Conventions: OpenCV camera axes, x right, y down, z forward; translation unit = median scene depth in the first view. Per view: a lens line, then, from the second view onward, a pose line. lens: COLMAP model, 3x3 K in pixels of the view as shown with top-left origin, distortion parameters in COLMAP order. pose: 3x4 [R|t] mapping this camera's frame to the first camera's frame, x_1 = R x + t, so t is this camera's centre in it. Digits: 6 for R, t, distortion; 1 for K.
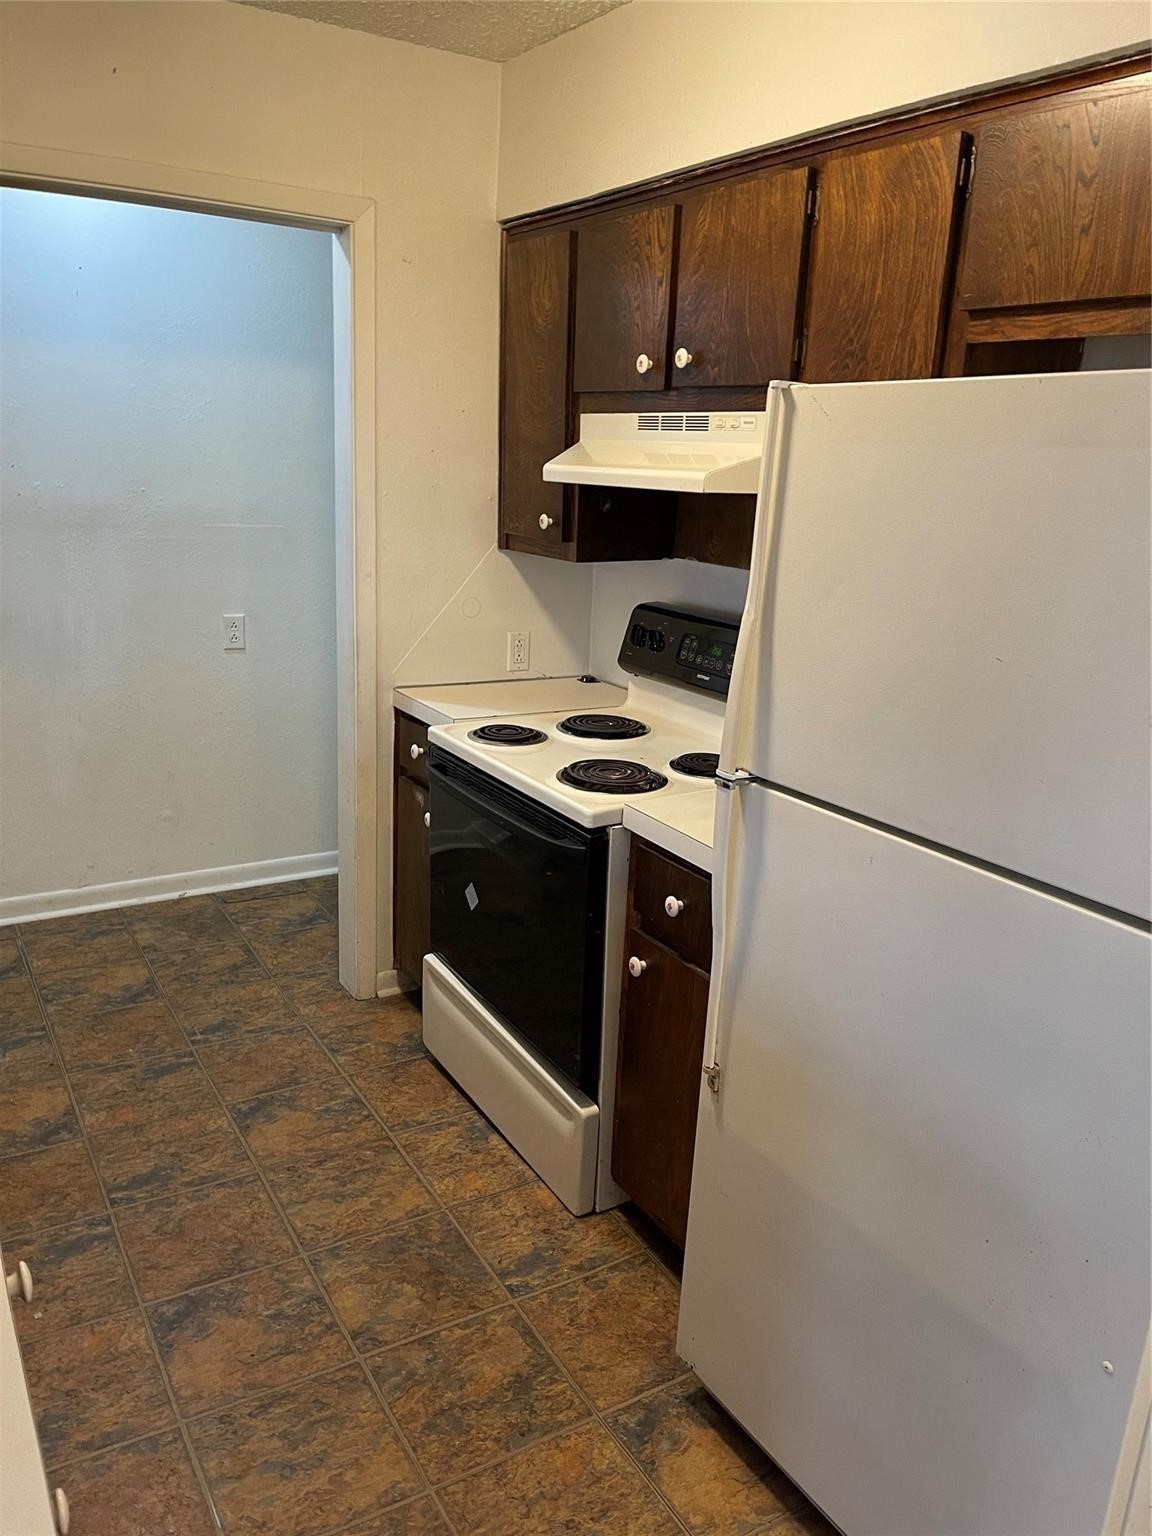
lens RADIAL K [[1169.8, 0, 576.0], [0, 1169.8, 768.0], [0, 0, 1]] dist [0.090107, -0.117168]
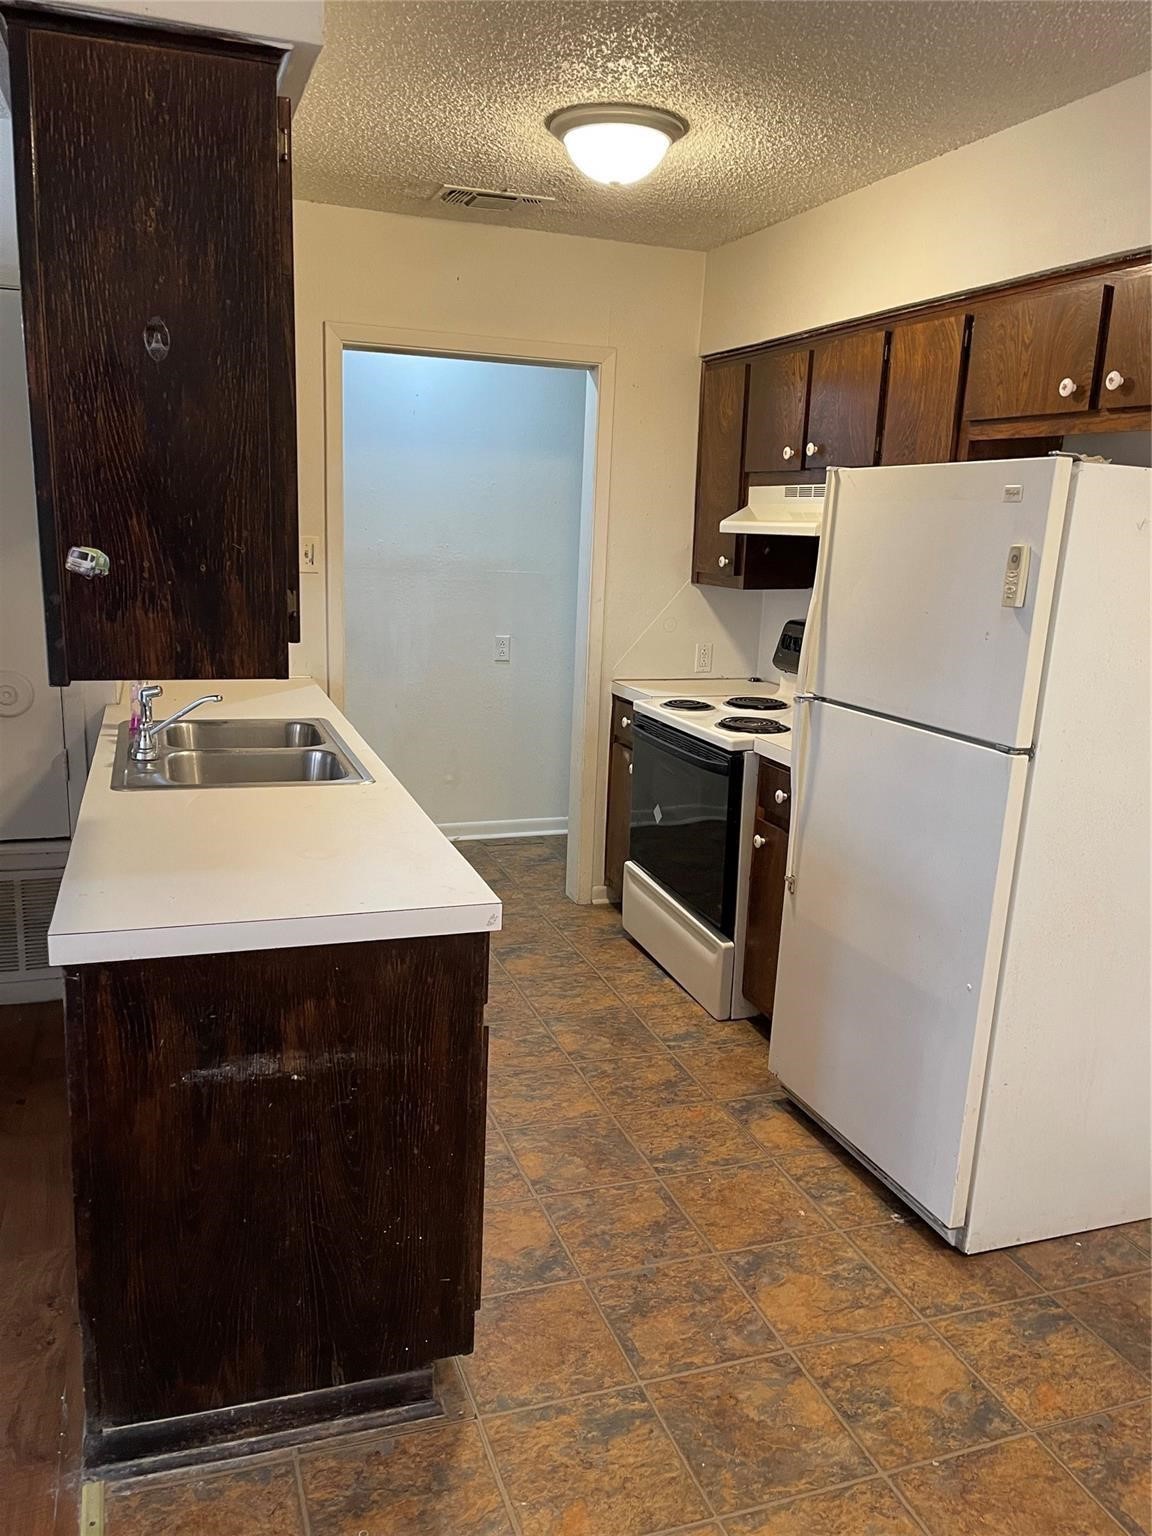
lens RADIAL K [[1155.7, 0, 571.1], [0, 1155.7, 779.4], [0, 0, 1]] dist [0.079603, -0.113125]
pose [[0.980178, 0.036356, -0.194755, 0.092935], [-0.045626, 0.998019, -0.043326, 0.148122], [0.192794, 0.051353, 0.979895, -0.482512]]
